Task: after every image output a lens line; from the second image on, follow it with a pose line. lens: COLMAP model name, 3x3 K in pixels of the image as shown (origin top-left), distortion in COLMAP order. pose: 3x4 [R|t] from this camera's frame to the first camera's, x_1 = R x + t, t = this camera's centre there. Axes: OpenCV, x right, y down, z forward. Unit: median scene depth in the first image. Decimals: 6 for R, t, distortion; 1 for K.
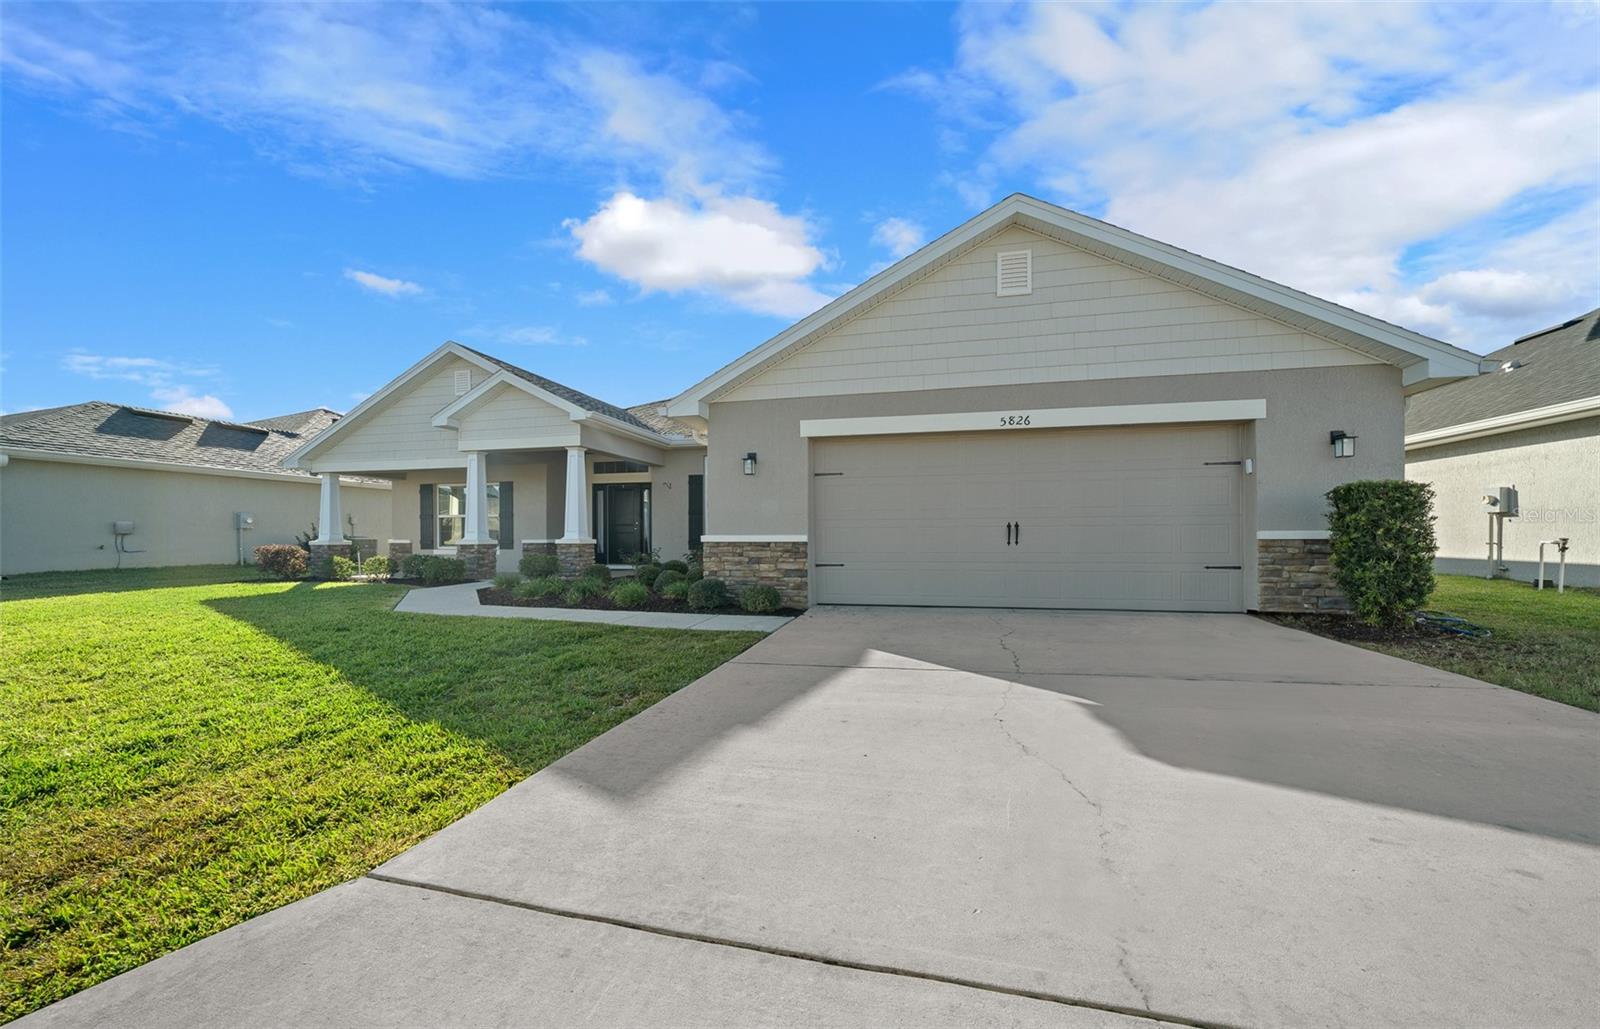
lens RADIAL K [[705.1, 0, 848.1], [0, 705.1, 526.4], [0, 0, 1]] dist [-0.001015, 0.000112]
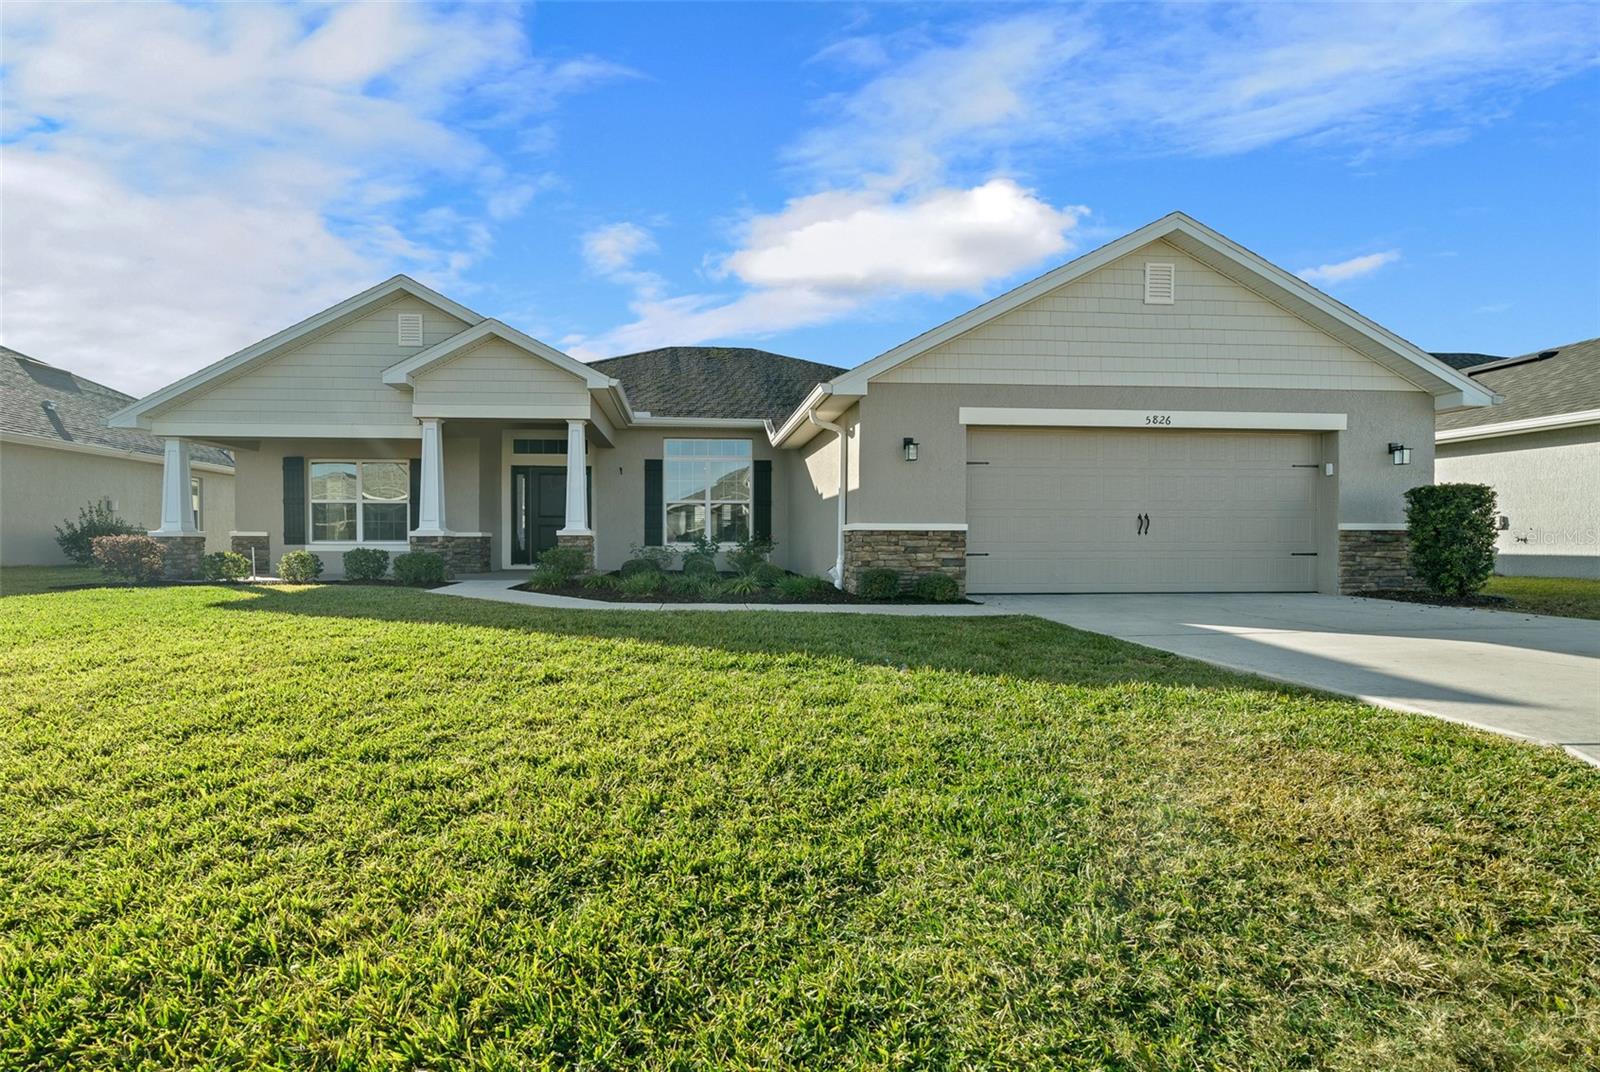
lens RADIAL K [[806.5, 0, 793.4], [0, 806.5, 543.5], [0, 0, 1]] dist [-0.001281, -0.000258]
pose [[0.941386, 0.003393, 0.337314, -0.710554], [-0.008106, 0.999888, 0.012565, 0.029241], [-0.337234, -0.014563, 0.941308, 0.016093]]
